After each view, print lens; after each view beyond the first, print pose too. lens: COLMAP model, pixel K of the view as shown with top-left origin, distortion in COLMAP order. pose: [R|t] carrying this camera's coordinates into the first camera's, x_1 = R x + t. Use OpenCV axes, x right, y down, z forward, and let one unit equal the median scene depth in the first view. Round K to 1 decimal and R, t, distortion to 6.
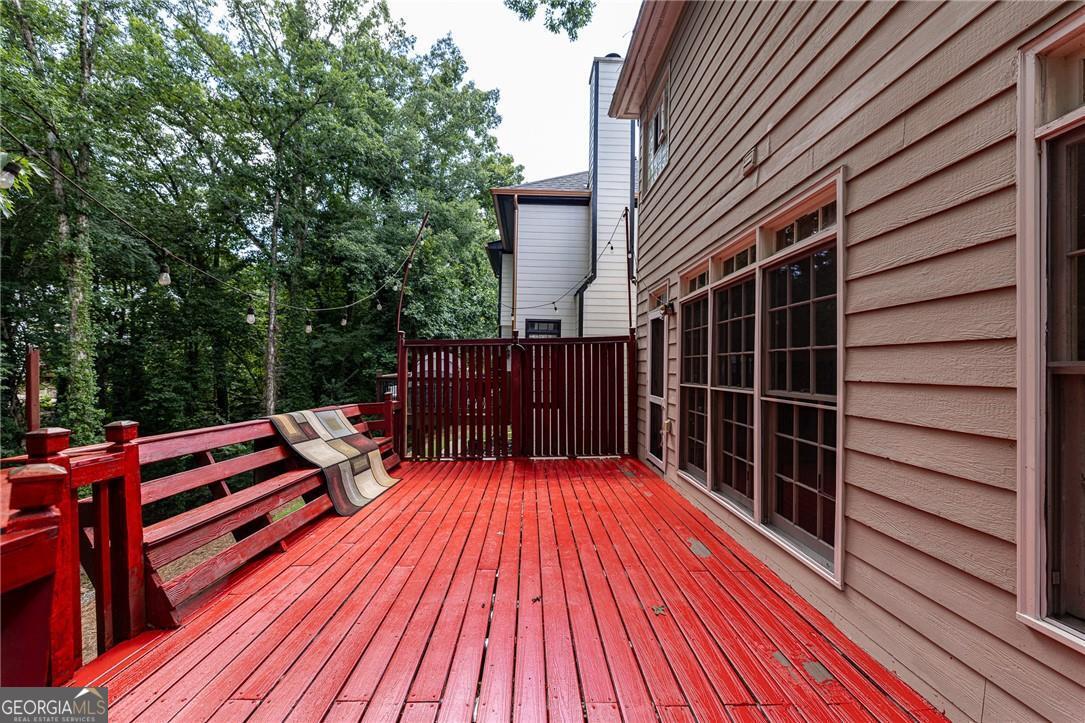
lens RADIAL K [[429.9, 0, 545.6], [0, 429.9, 358.2], [0, 0, 1]] dist [0.001559, 0.000093]
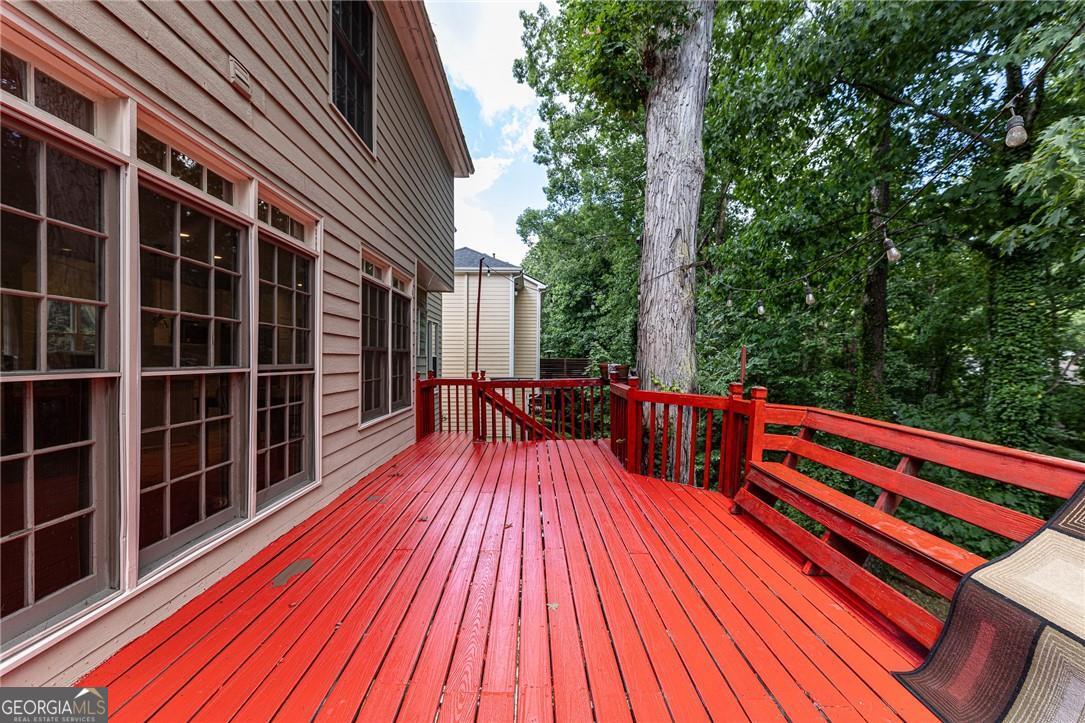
lens RADIAL K [[429.9, 0, 545.6], [0, 429.9, 358.2], [0, 0, 1]] dist [0.001559, 0.000093]
pose [[-0.999746, -0.022485, 0.001432, -0.103753], [-0.022512, 0.999481, -0.023051, 0.066638], [-0.000913, -0.023077, -0.999733, 1.923447]]
